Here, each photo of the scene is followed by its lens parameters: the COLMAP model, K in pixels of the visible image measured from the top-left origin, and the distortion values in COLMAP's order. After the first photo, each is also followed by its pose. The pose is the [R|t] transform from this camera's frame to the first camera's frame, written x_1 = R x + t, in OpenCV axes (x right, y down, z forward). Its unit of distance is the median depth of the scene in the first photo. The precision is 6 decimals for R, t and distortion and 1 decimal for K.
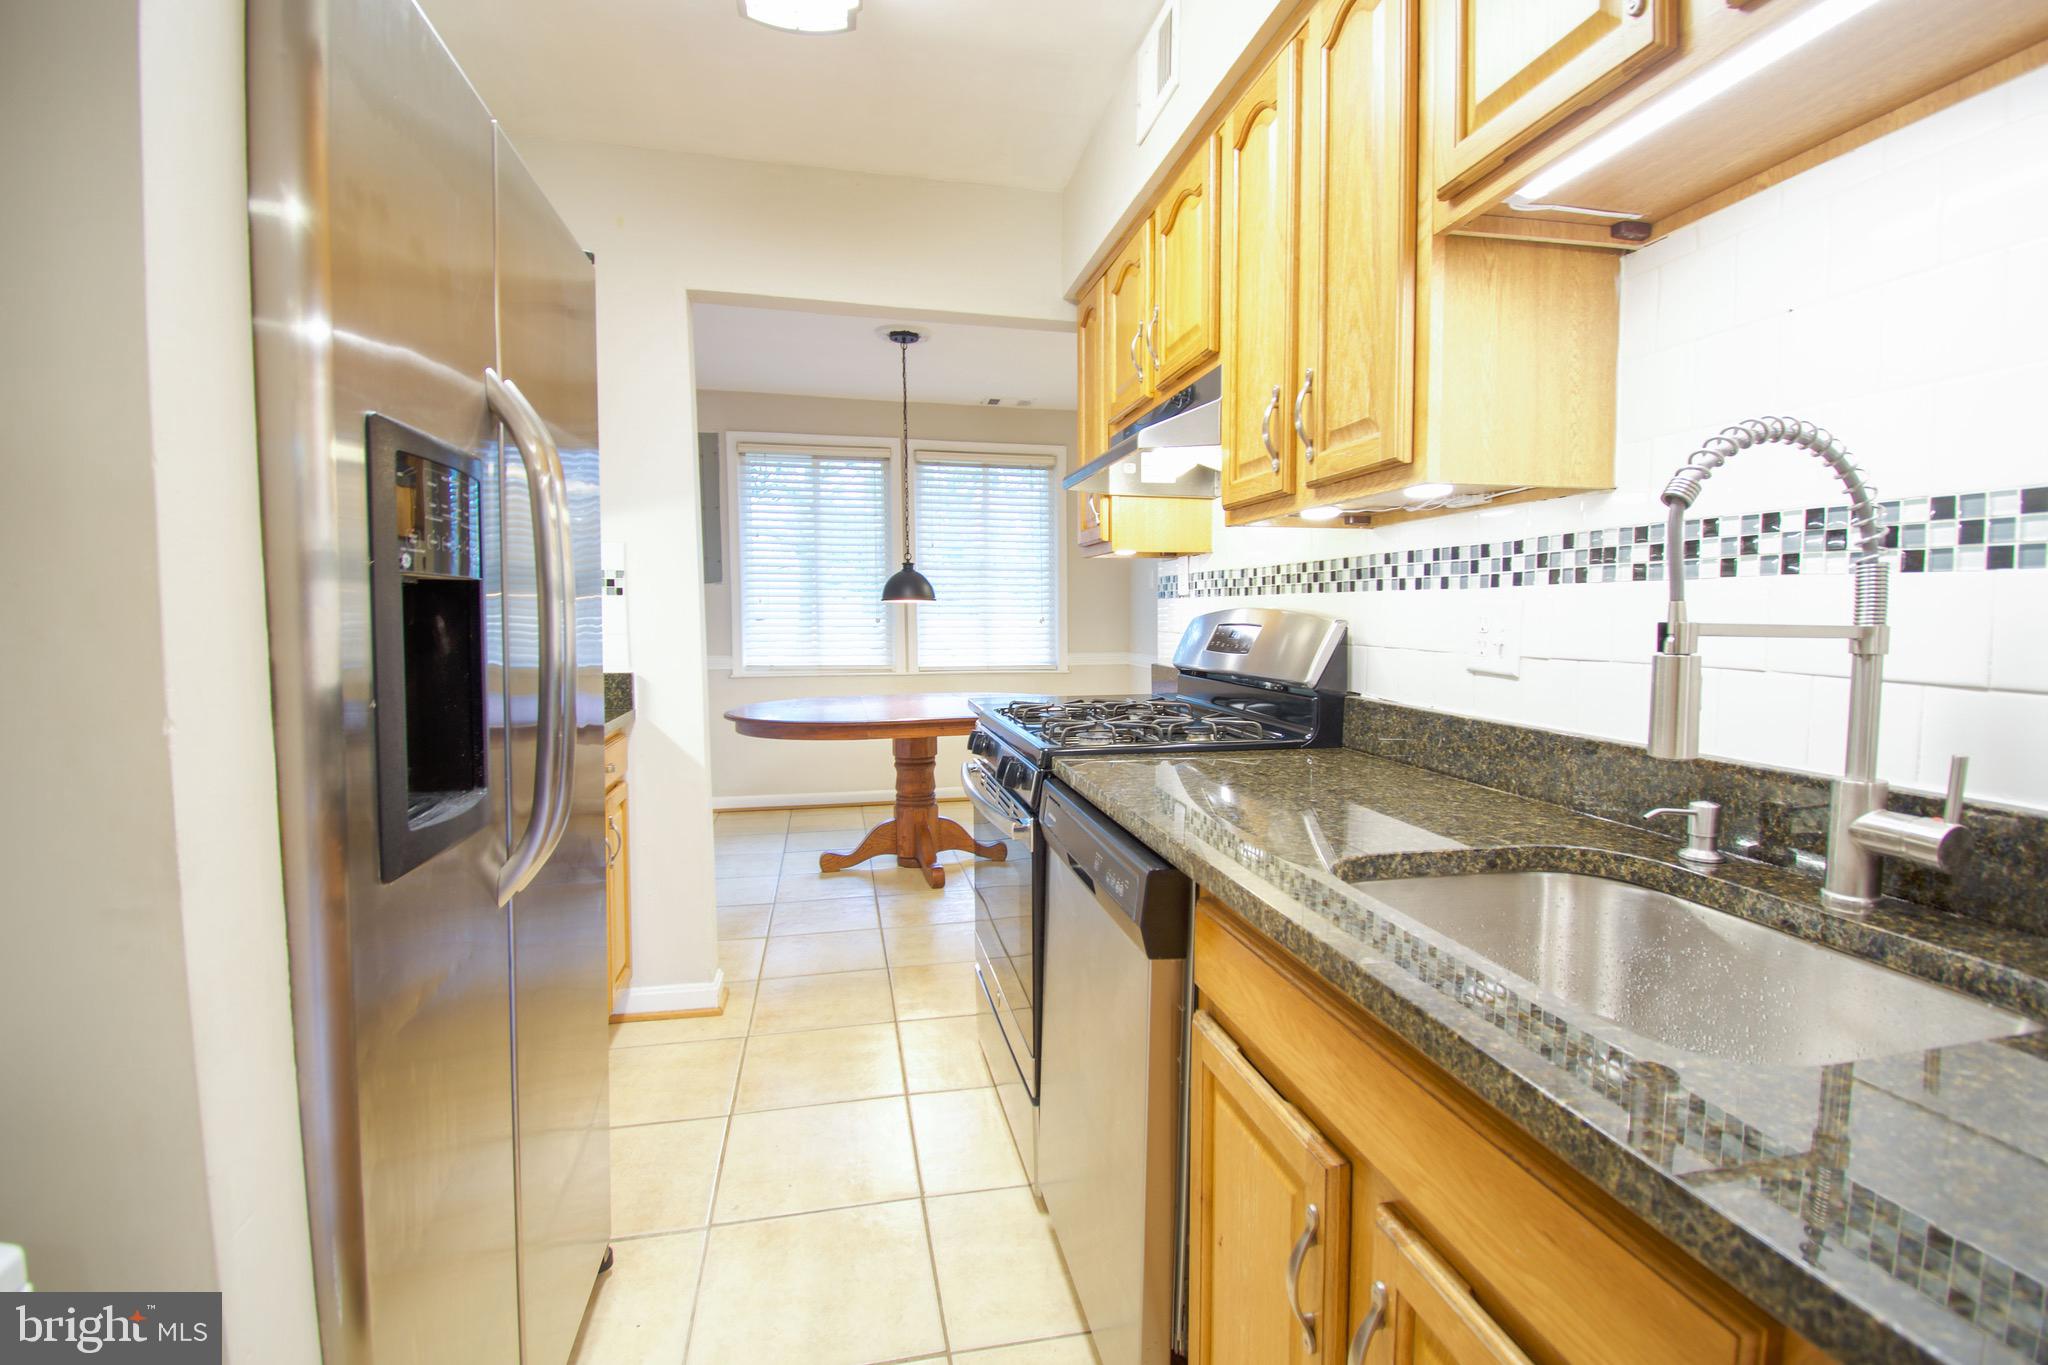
lens RADIAL K [[913.2, 0, 1036.2], [0, 913.2, 674.8], [0, 0, 1]] dist [0.021636, -0.025828]
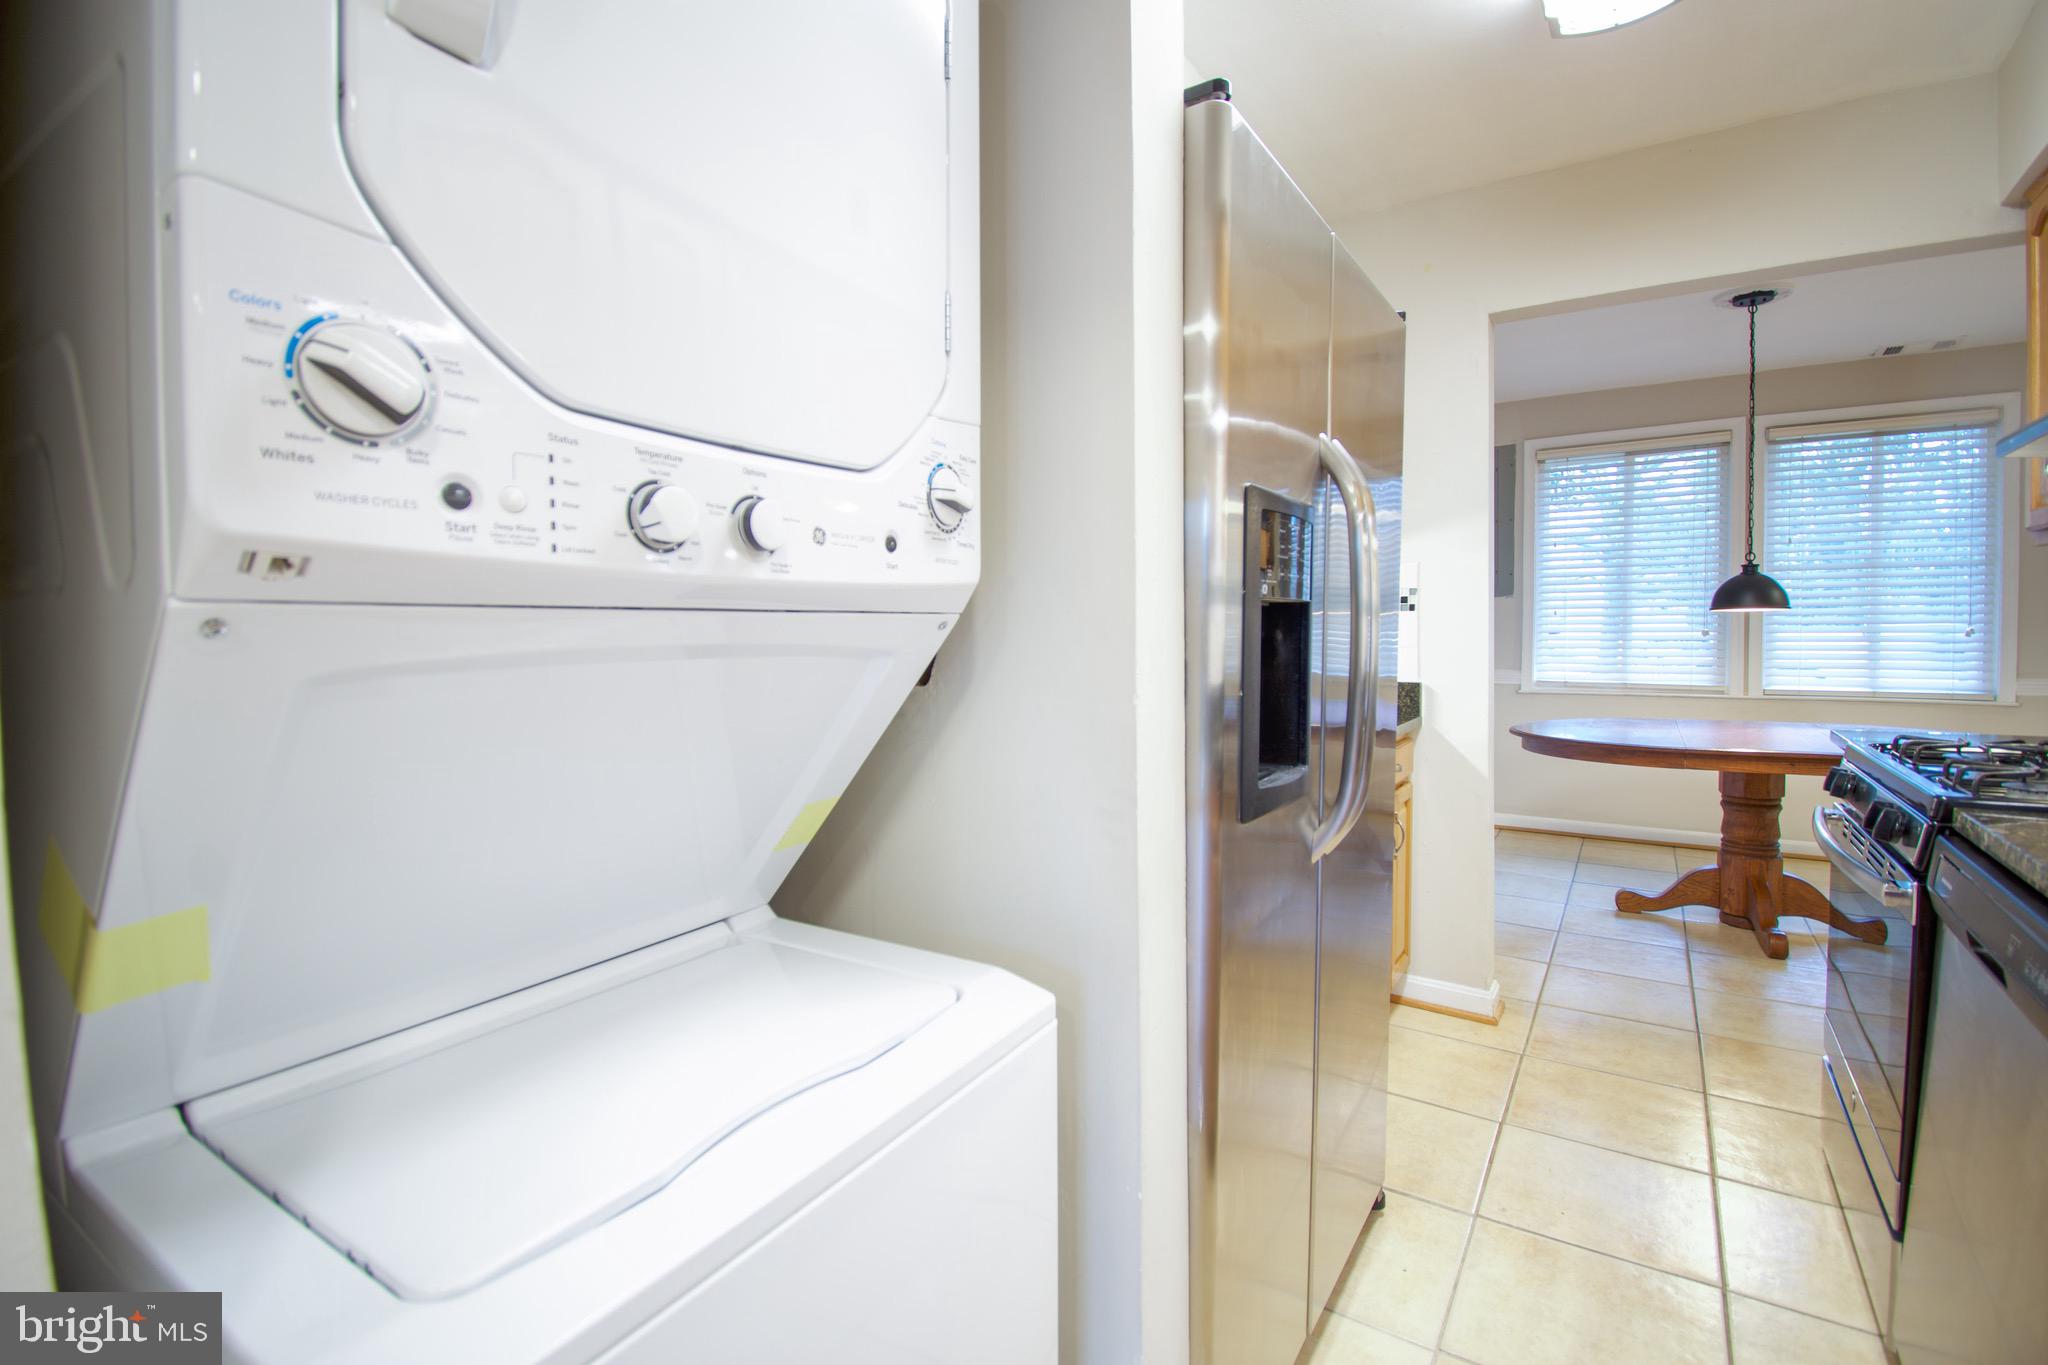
lens RADIAL K [[913.2, 0, 1036.2], [0, 913.2, 674.8], [0, 0, 1]] dist [0.021636, -0.025828]
pose [[0.690415, 0.028572, -0.722849, 0.025026], [-0.040110, 0.999195, 0.001184, 0.005500], [0.722301, 0.028176, 0.691005, -0.070755]]
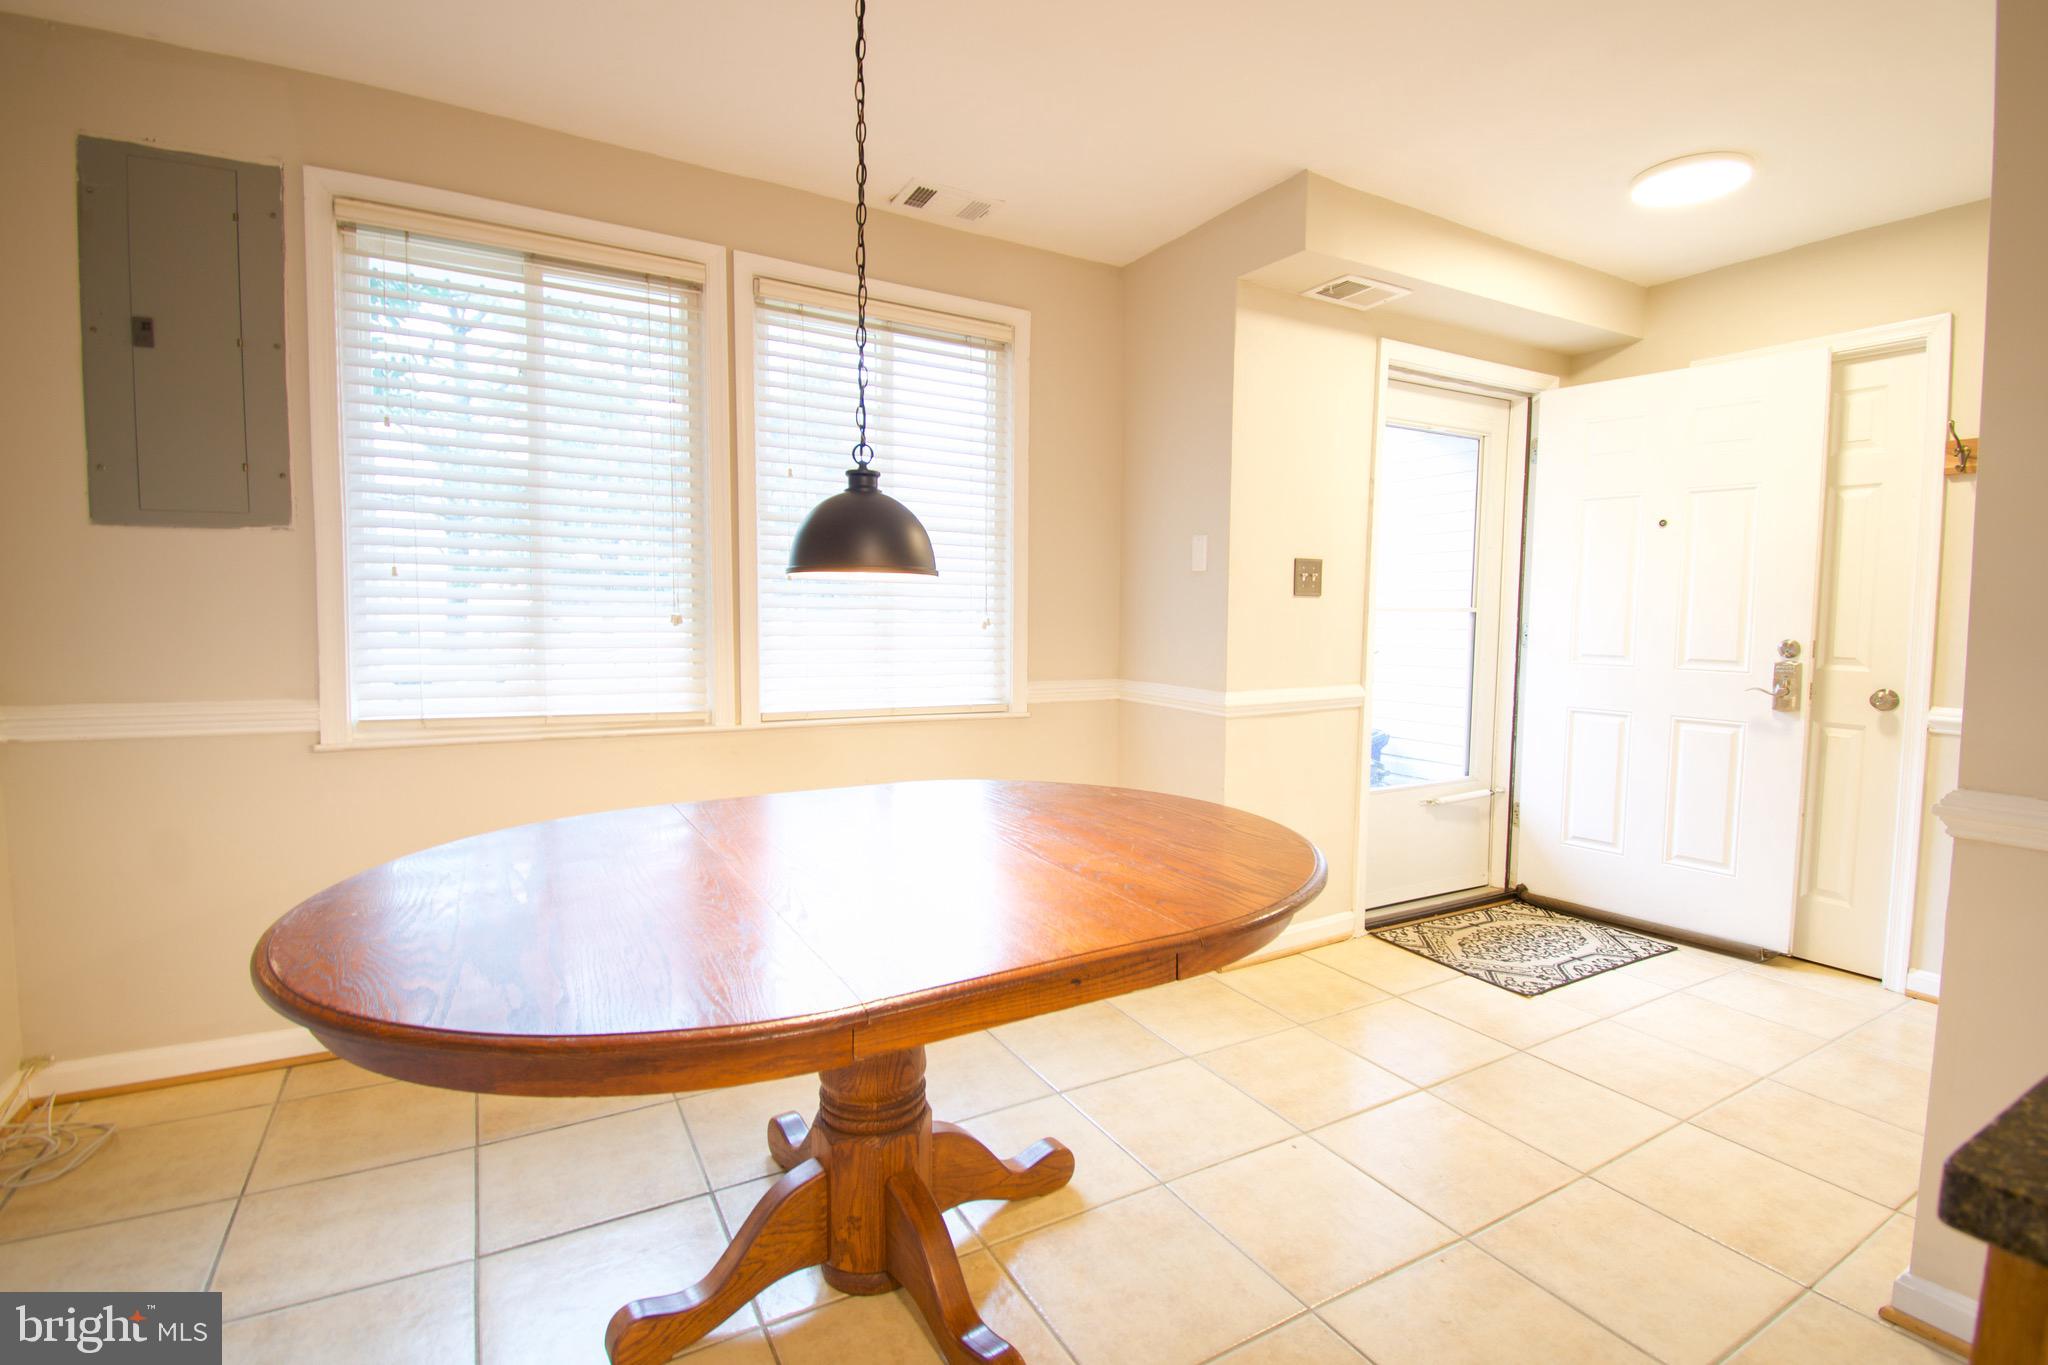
lens RADIAL K [[934.0, 0, 1030.1], [0, 934.0, 674.5], [0, 0, 1]] dist [0.024698, -0.030207]
pose [[0.954564, -0.004192, 0.297977, -0.257208], [0.003525, 0.999990, 0.002777, -0.056922], [-0.297985, -0.001600, 0.954569, 0.847997]]
